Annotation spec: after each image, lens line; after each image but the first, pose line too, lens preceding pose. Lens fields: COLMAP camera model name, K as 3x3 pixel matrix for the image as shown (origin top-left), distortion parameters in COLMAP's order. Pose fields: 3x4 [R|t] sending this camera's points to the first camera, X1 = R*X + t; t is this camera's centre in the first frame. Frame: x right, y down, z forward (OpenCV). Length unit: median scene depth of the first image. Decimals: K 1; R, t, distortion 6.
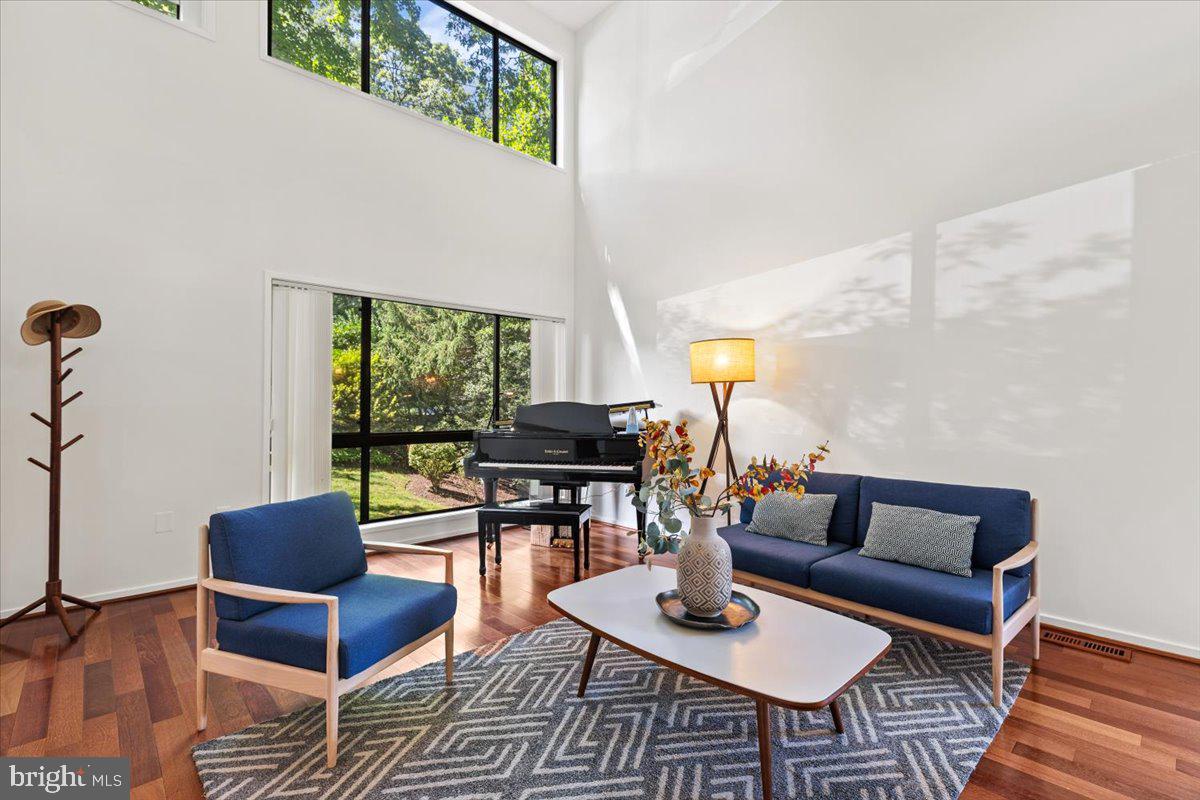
lens RADIAL K [[550.8, 0, 612.9], [0, 550.8, 397.8], [0, 0, 1]] dist [0.000898, 0.000233]
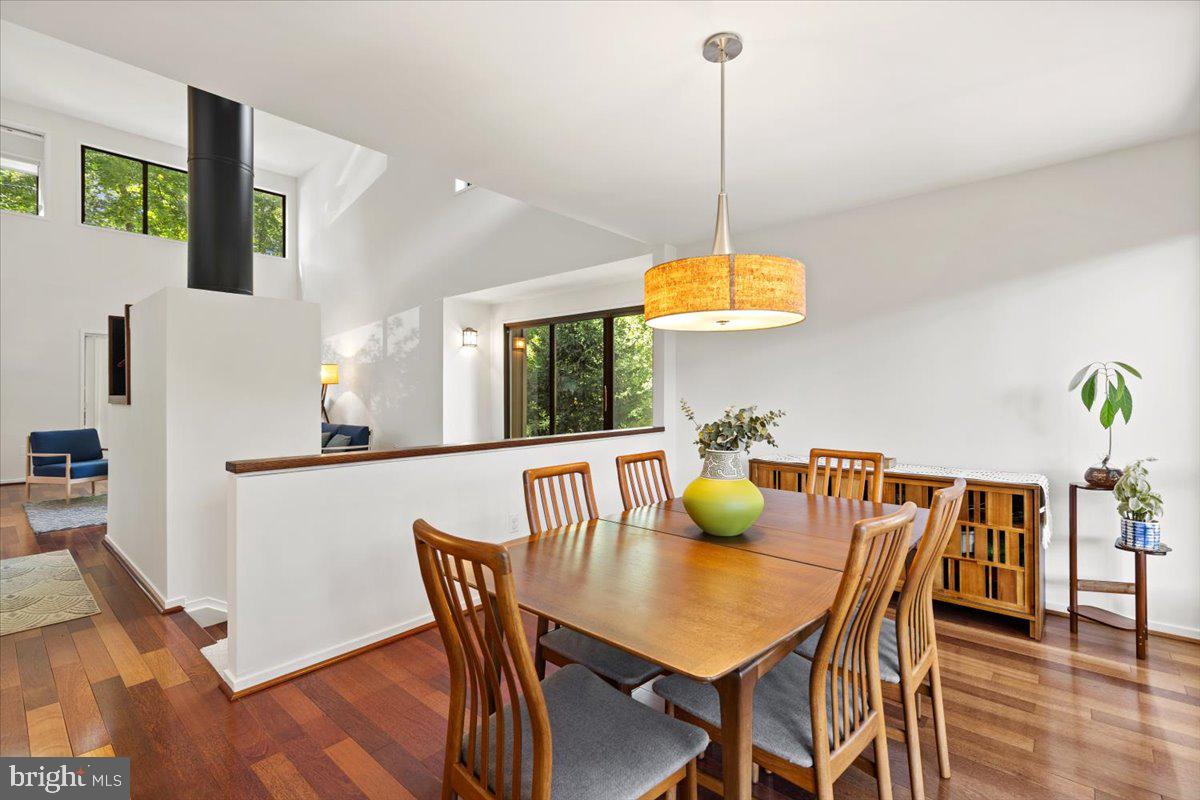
lens RADIAL K [[525.9, 0, 600.0], [0, 525.9, 400.0], [0, 0, 1]] dist [0.000039, -0.000103]
pose [[0.996303, -0.005059, 0.085757, 1.041741], [0.003580, 0.999842, 0.017387, 0.003619], [-0.085832, -0.017016, 0.996164, -1.036496]]
